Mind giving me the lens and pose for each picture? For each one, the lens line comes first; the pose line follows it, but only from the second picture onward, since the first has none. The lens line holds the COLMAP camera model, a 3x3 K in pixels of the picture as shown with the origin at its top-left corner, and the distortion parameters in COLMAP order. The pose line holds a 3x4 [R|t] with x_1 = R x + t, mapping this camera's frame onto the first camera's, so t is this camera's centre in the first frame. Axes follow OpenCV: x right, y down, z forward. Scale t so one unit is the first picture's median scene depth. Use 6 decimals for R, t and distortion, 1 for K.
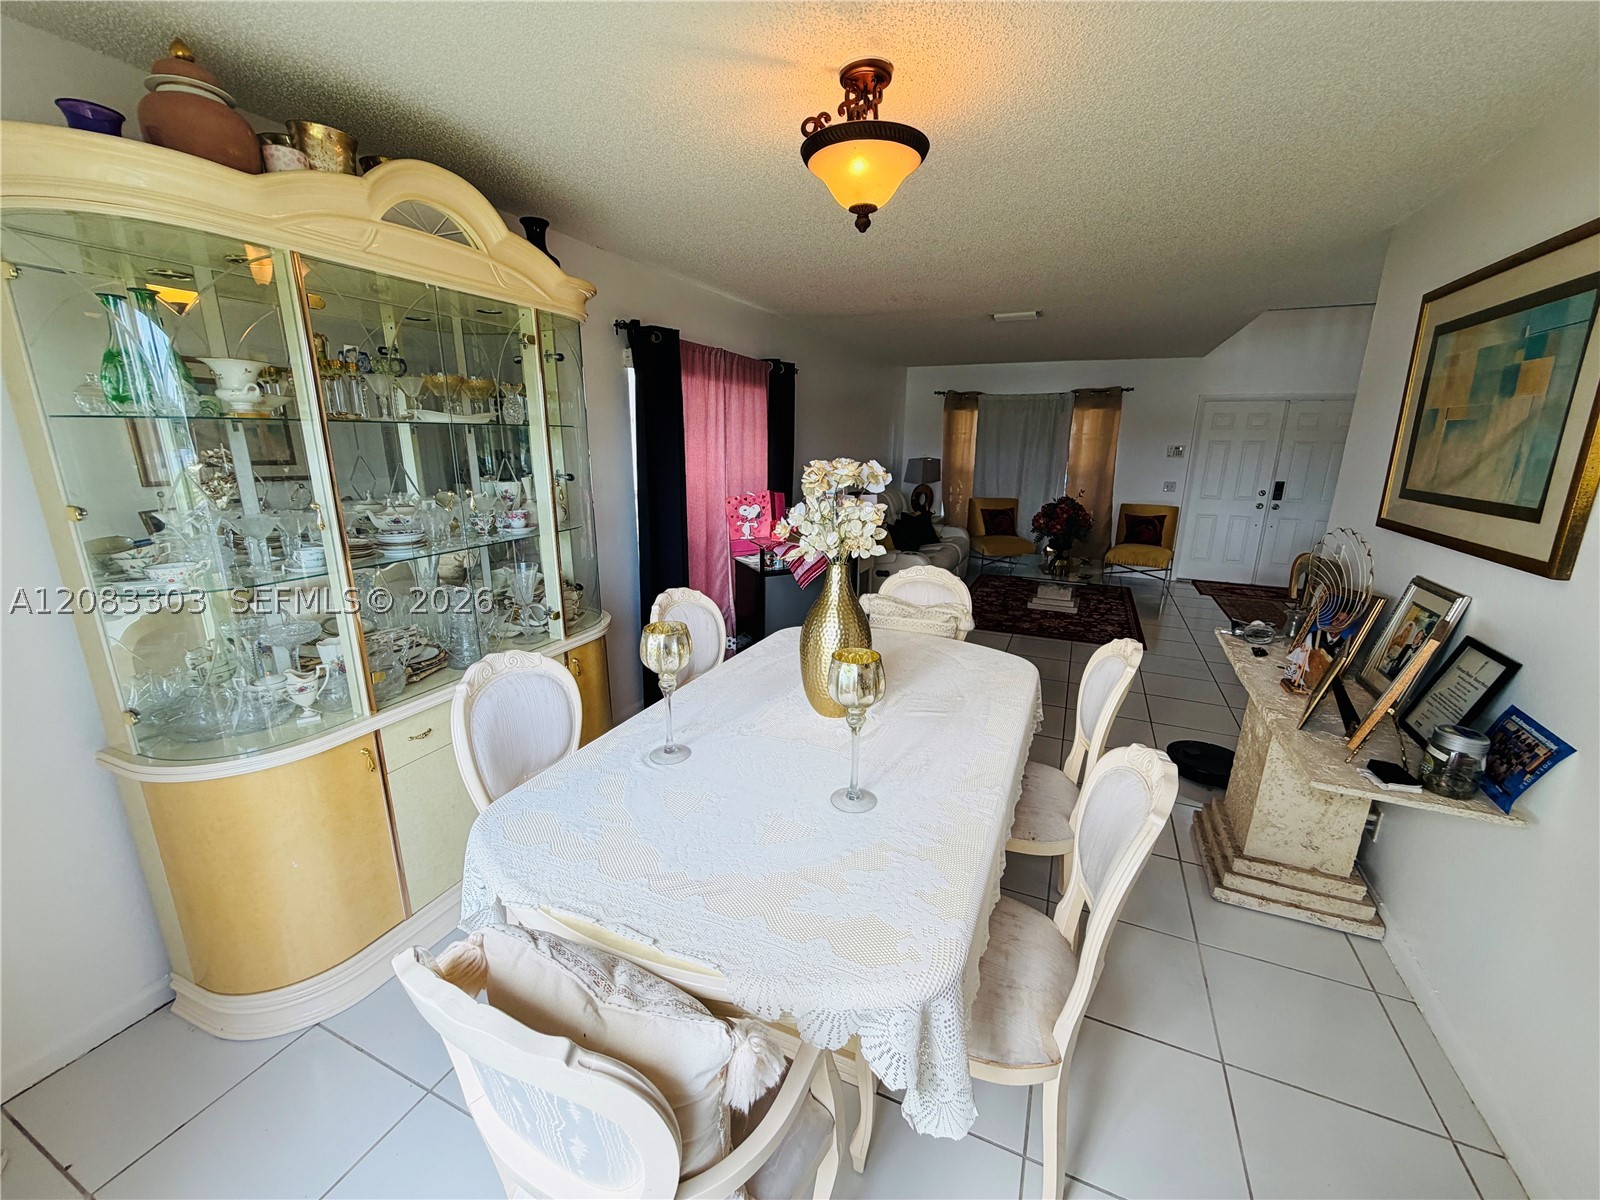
lens RADIAL K [[637.9, 0, 790.2], [0, 637.9, 606.5], [0, 0, 1]] dist [-0.001685, -0.000588]
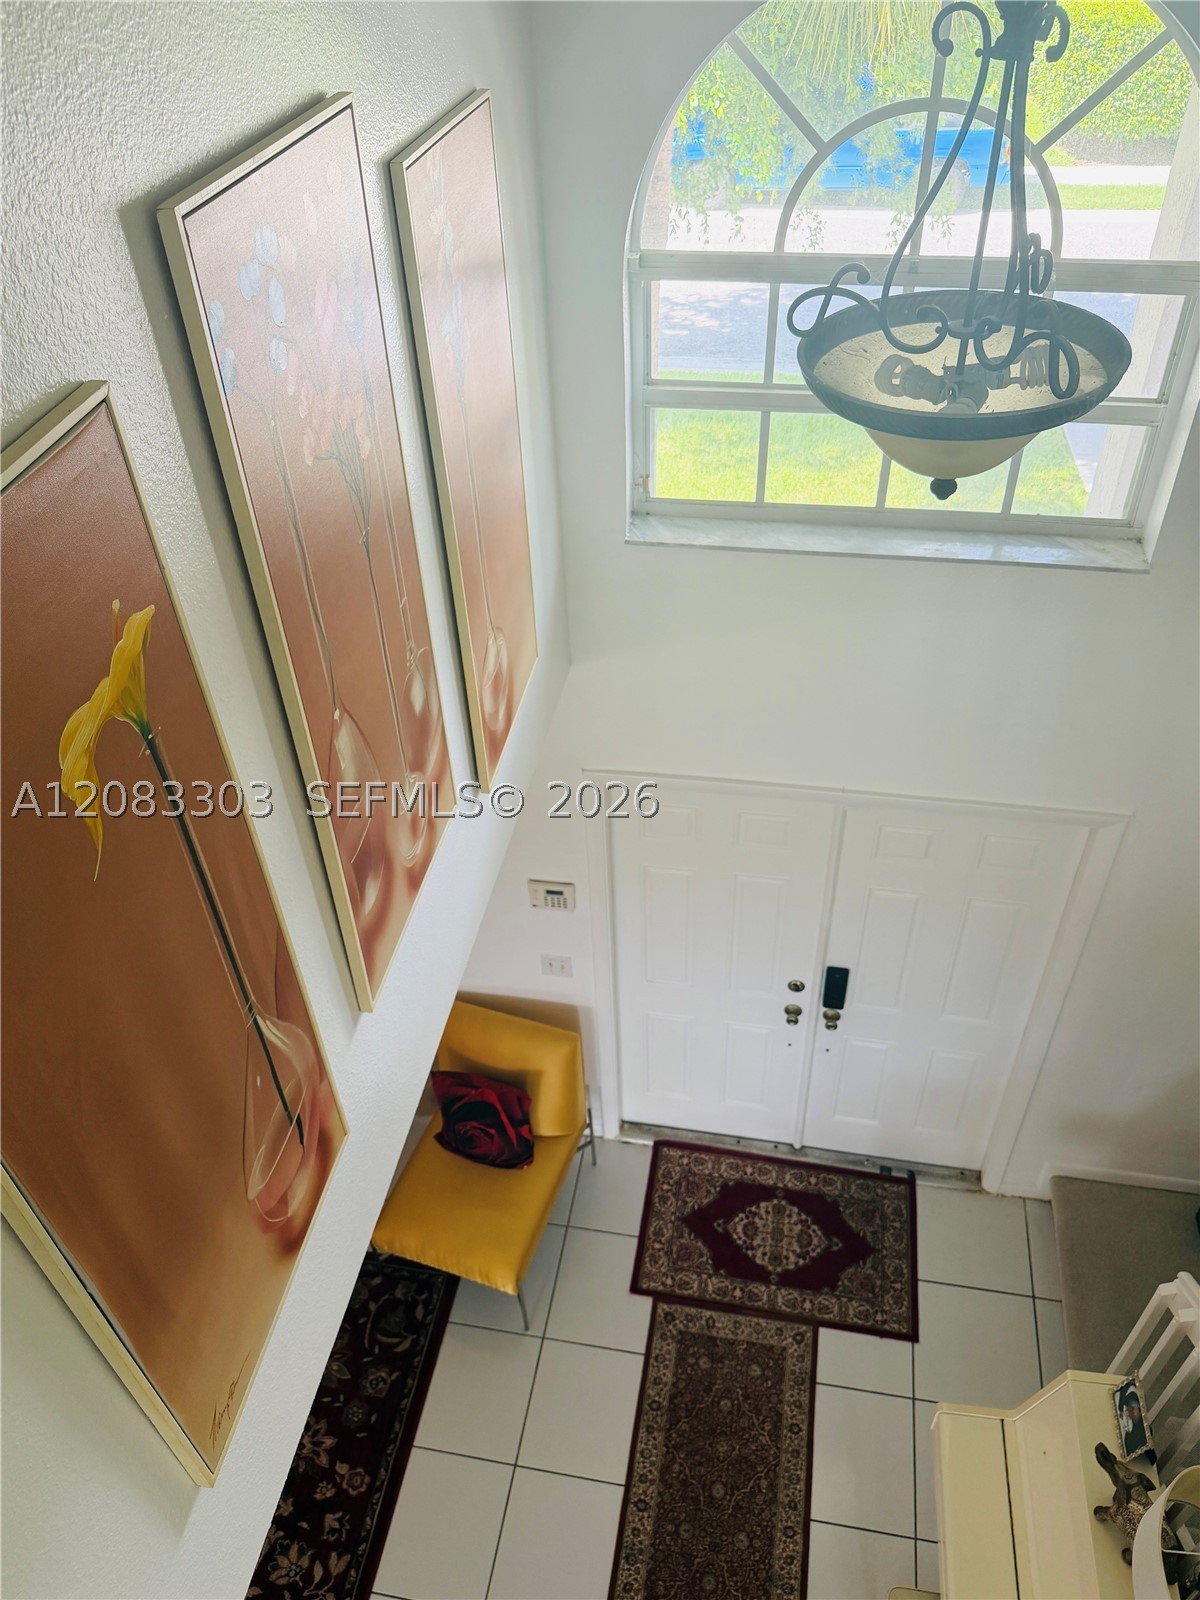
lens RADIAL K [[1183.2, 0, 605.4], [0, 1183.2, 801.4], [0, 0, 1]] dist [-0.009931, -0.008933]
pose [[0.966983, -0.197365, 0.161215, 0.561075], [0.106925, 0.888456, 0.446332, -0.550460], [-0.231323, -0.414358, 0.880226, 0.515047]]
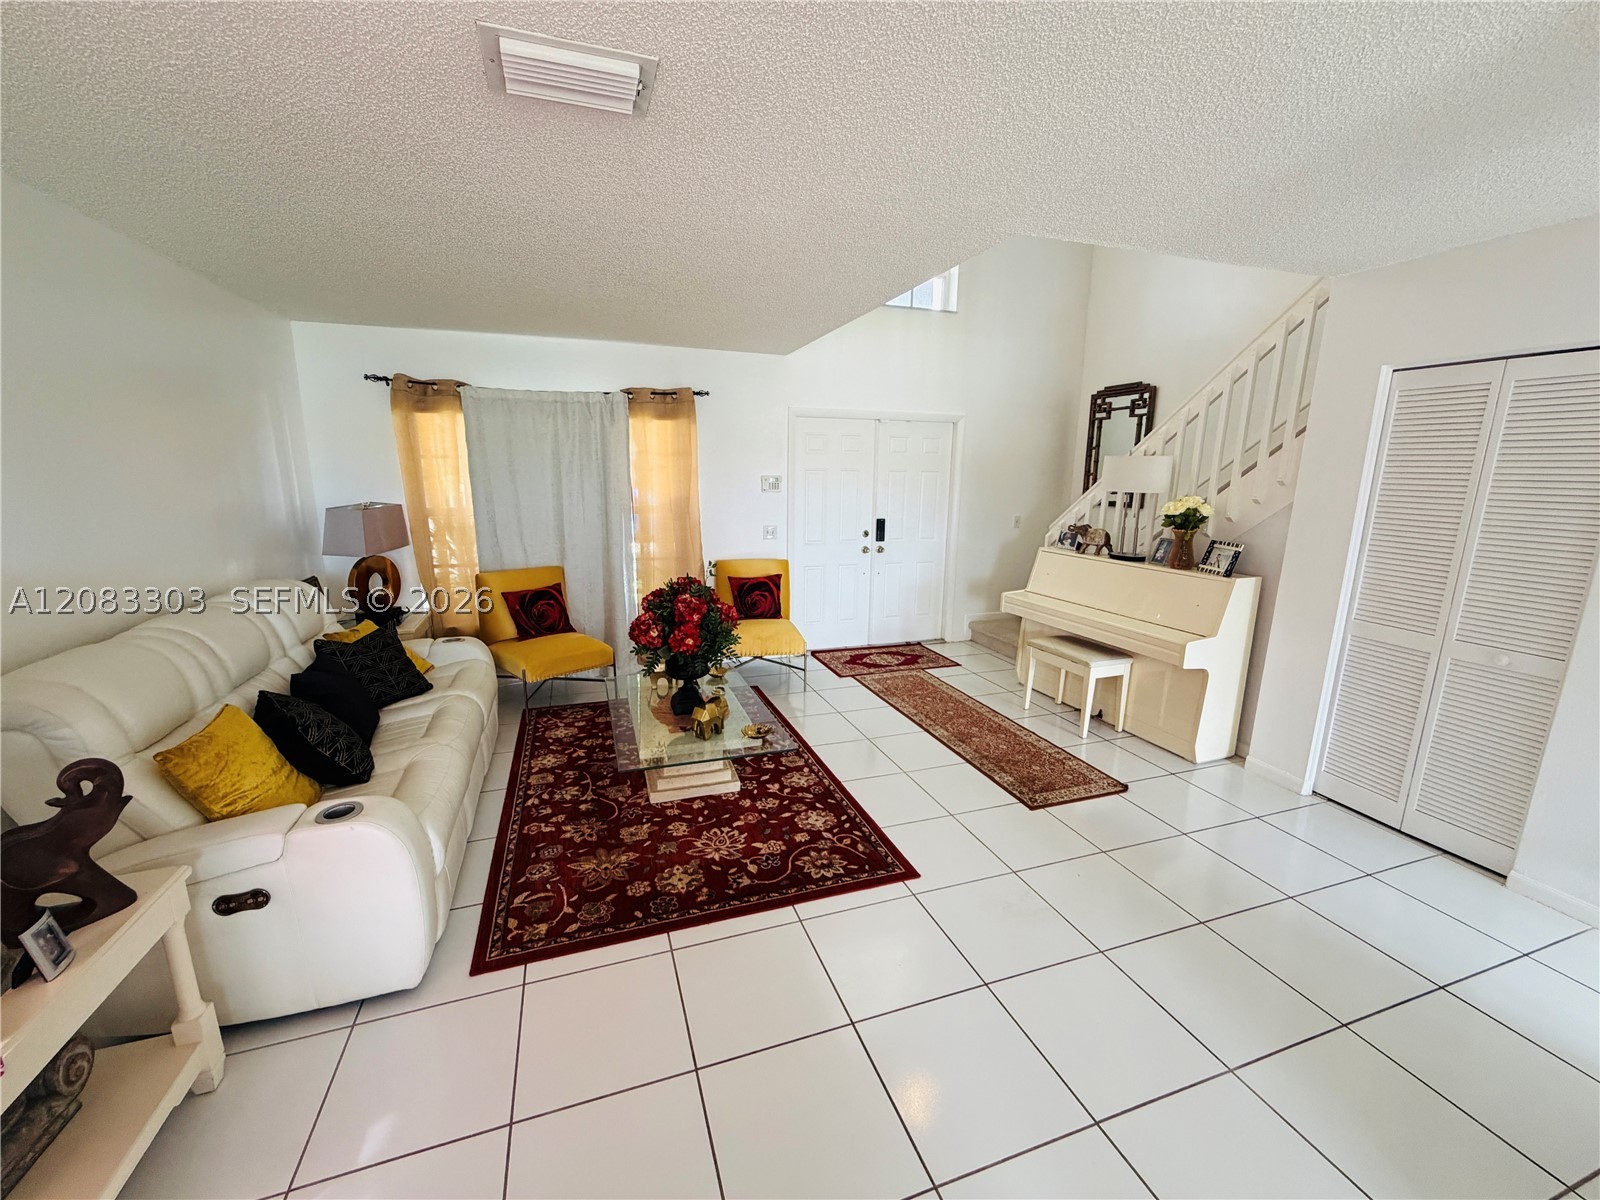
lens RADIAL K [[637.9, 0, 795.5], [0, 637.9, 604.8], [0, 0, 1]] dist [-0.001685, -0.000588]
pose [[0.725944, -0.144047, 0.672499, 0.123798], [0.172792, 0.984656, 0.024387, -0.124098], [-0.665693, 0.098499, 0.739696, 0.471998]]
